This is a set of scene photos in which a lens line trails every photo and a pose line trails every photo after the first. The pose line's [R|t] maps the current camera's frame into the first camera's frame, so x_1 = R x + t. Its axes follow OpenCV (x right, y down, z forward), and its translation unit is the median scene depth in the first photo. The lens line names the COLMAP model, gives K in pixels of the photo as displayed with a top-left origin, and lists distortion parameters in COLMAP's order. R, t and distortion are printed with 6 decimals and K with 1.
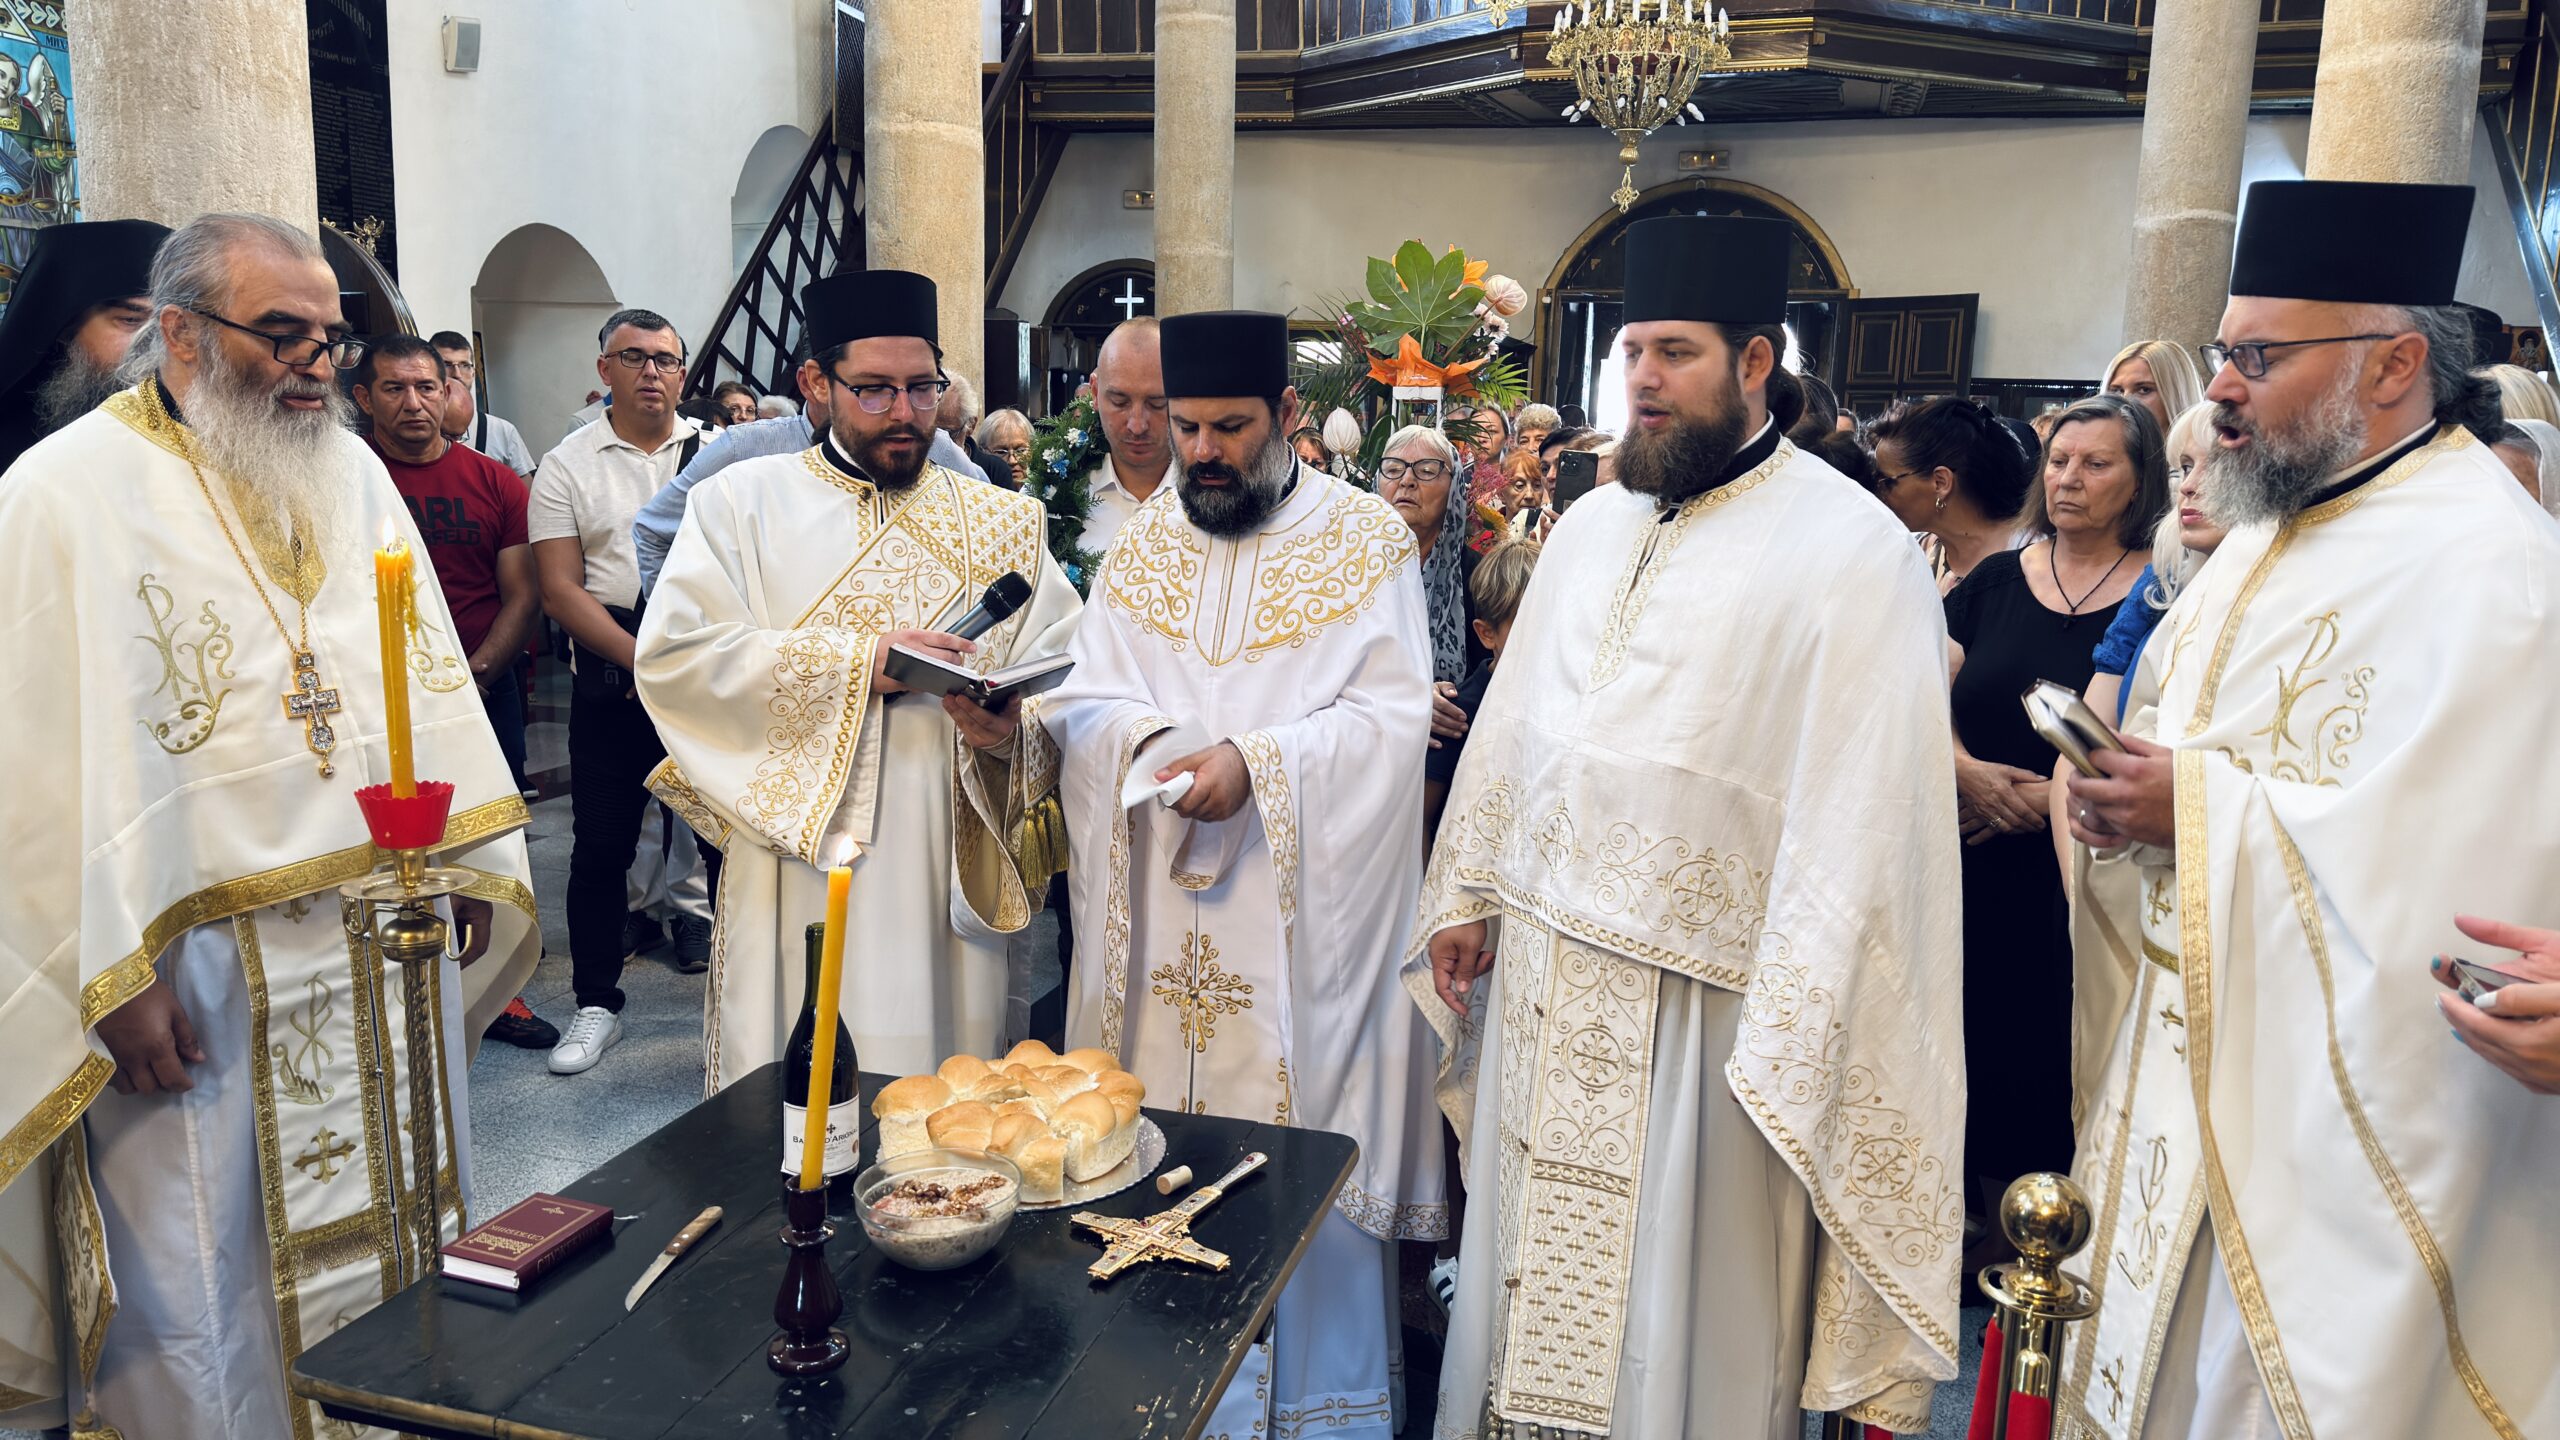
lens RADIAL K [[1801.4, 0, 1274.7], [0, 1801.4, 735.6], [0, 0, 1]] dist [0.044369, -0.055900]
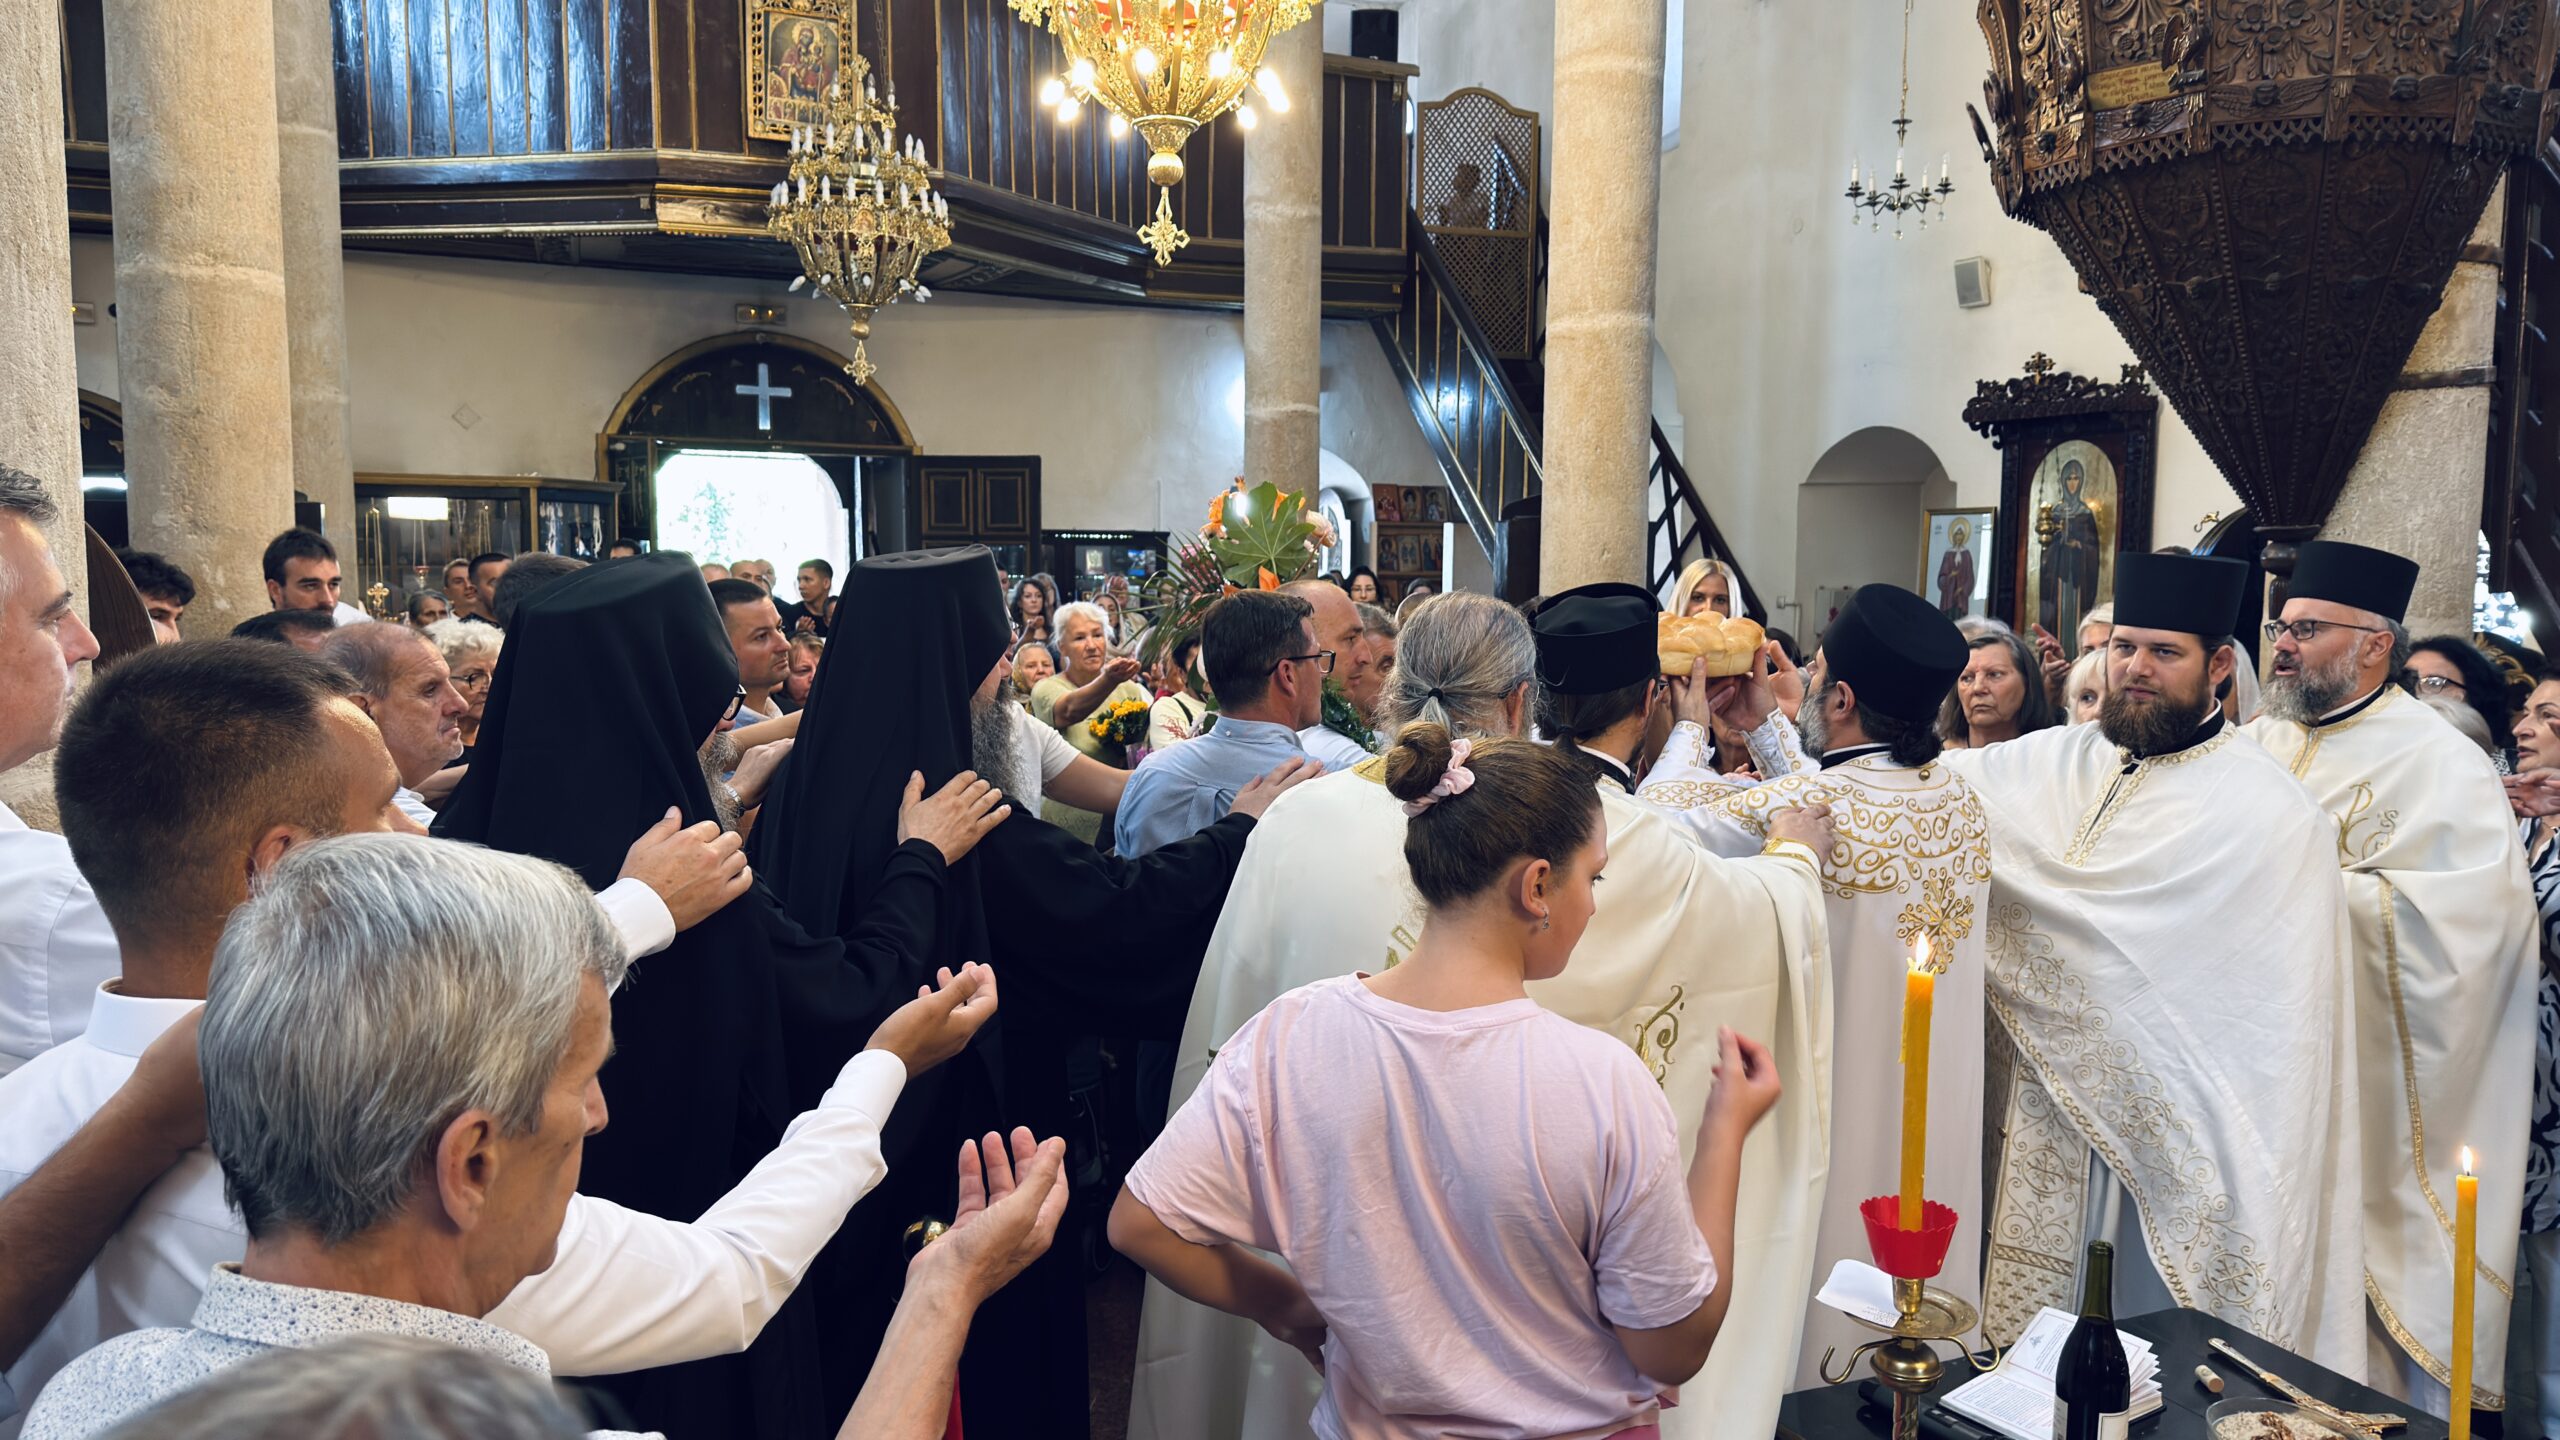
lens RADIAL K [[1801.4, 0, 1286.2], [0, 1801.4, 772.0], [0, 0, 1]] dist [0.044369, -0.055900]
pose [[0.773784, -0.099272, 0.625622, -0.244073], [0.124546, 0.992208, 0.003400, -0.041708], [-0.621085, 0.075288, 0.780119, 0.067699]]
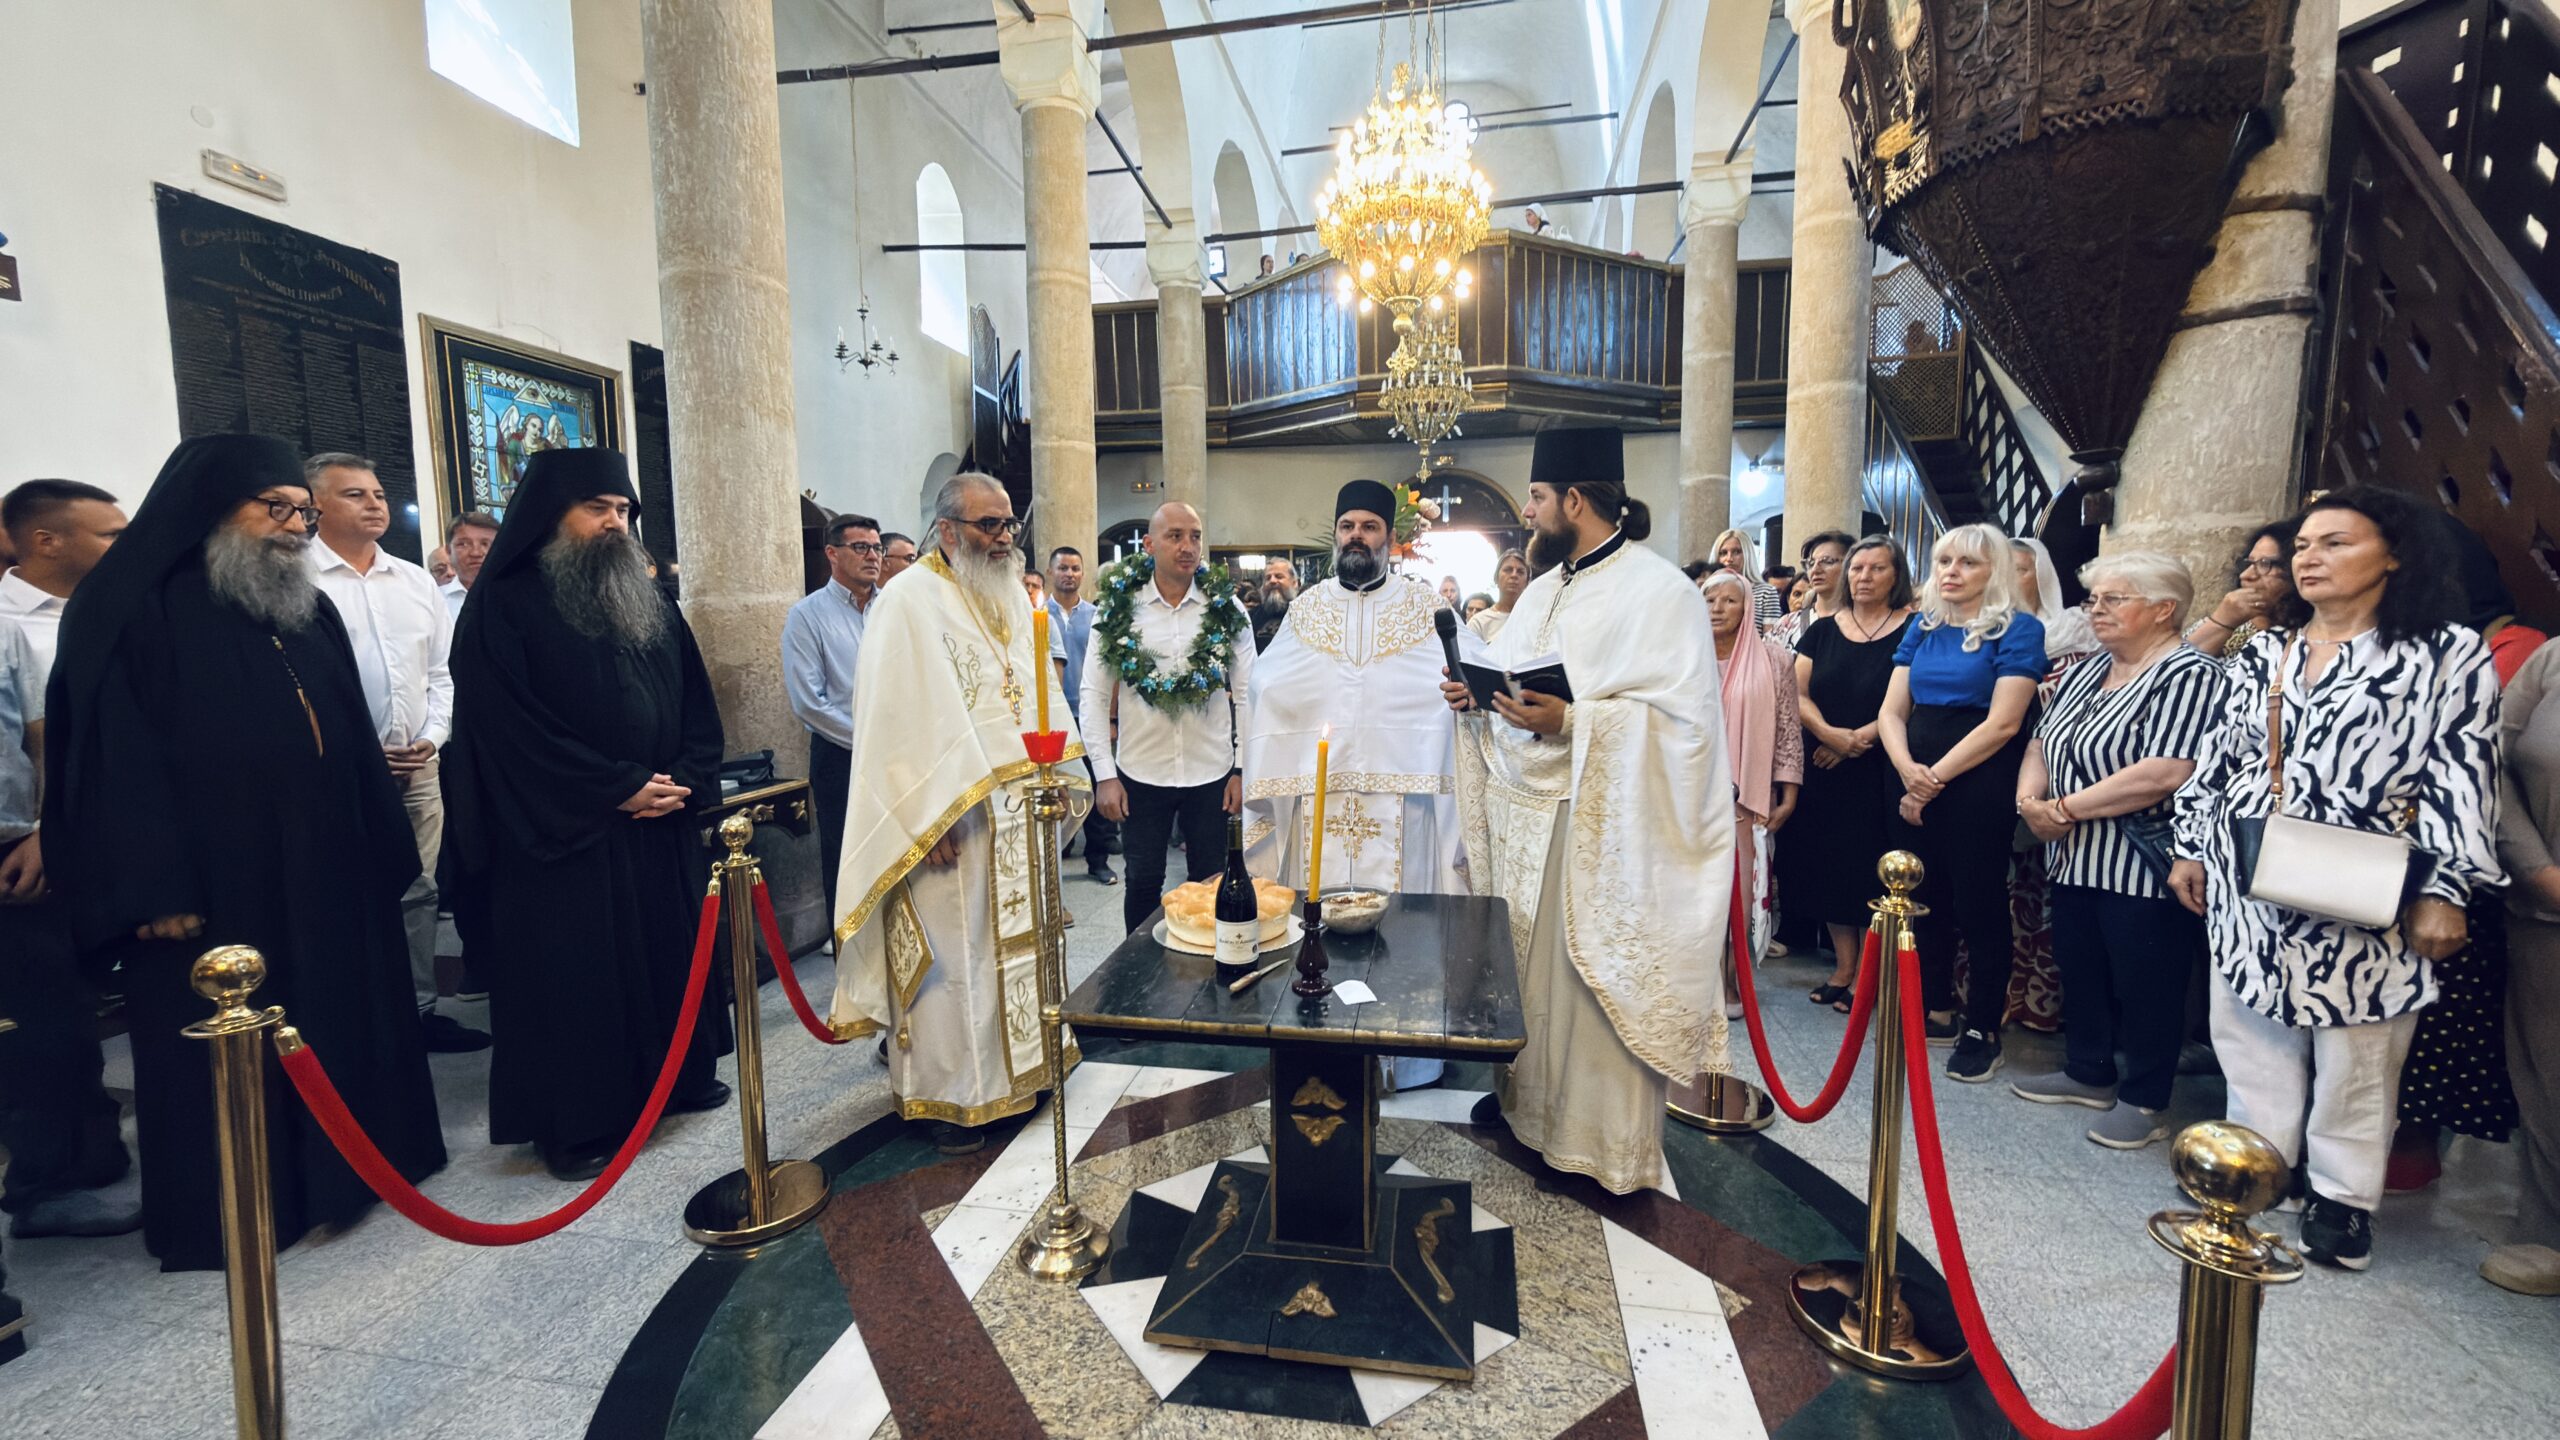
lens RADIAL K [[1025.9, 0, 1282.3], [0, 1025.9, 711.5], [0, 0, 1]] dist [0.002532, -0.000320]
pose [[0.994578, -0.045439, 0.093540, -0.056622], [0.052744, 0.995622, -0.077164, 0.021194], [-0.089624, 0.081679, 0.992621, -0.028244]]
